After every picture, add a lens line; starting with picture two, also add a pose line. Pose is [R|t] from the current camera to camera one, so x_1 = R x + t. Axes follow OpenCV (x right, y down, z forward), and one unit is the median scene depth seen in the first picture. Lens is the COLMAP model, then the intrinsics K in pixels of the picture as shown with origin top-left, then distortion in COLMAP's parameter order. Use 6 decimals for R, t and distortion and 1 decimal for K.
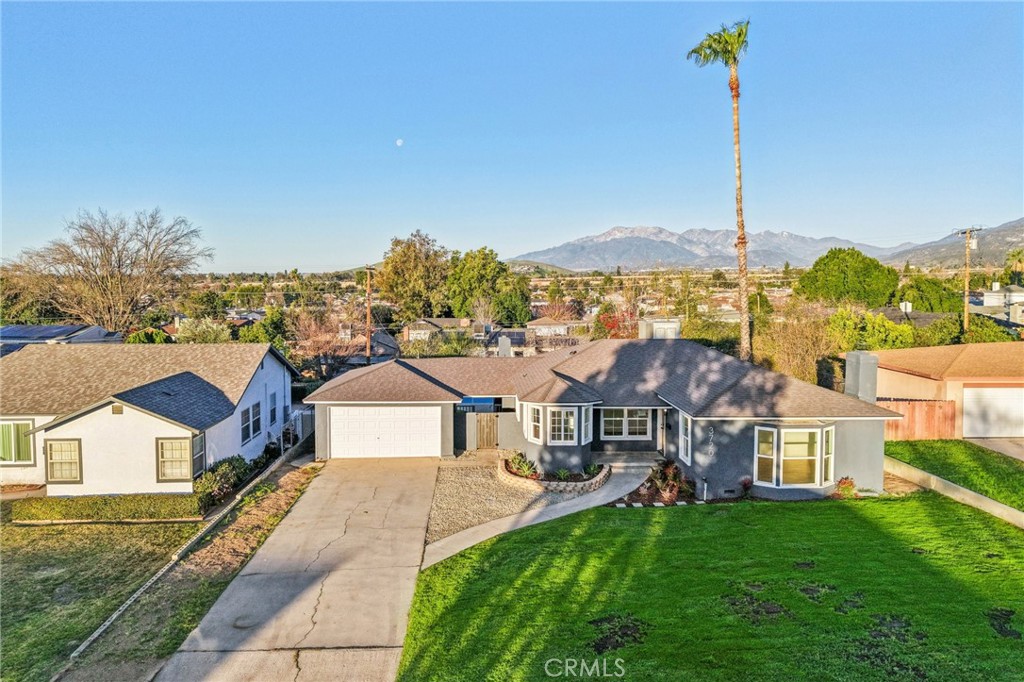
lens RADIAL K [[696.1, 0, 488.5], [0, 696.1, 304.8], [0, 0, 1]] dist [0.047587, -0.001046]
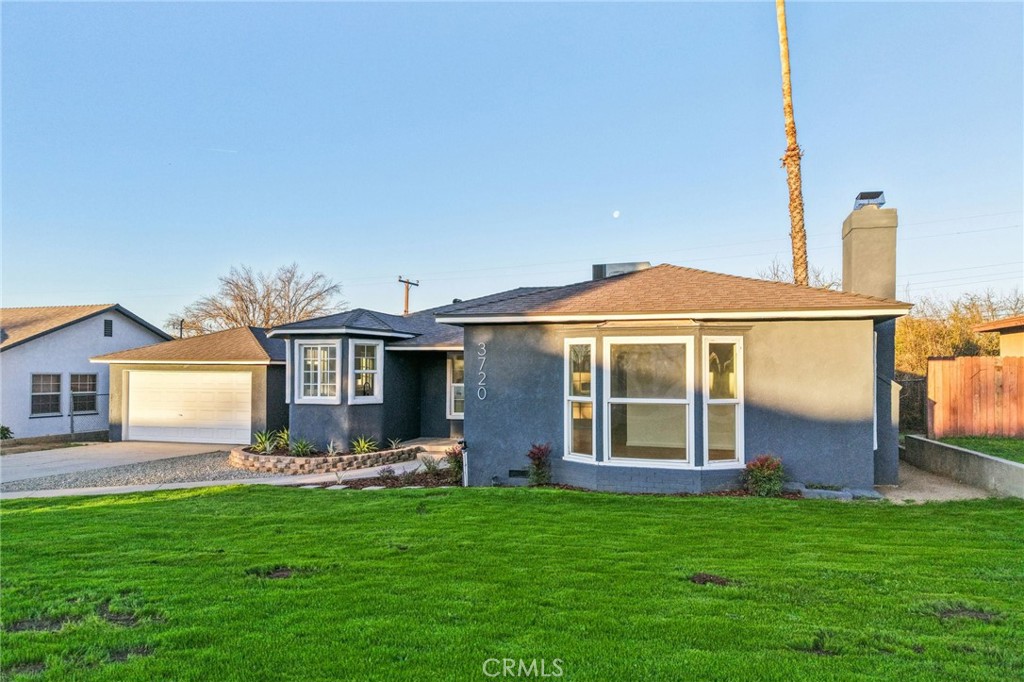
lens RADIAL K [[674.3, 0, 513.5], [0, 674.3, 371.8], [0, 0, 1]] dist [0.048737, 0.000561]
pose [[0.953712, 0.000918, -0.300720, 0.441002], [-0.014078, 0.999035, -0.041598, 0.195382], [0.300392, 0.043906, 0.952805, 0.493462]]
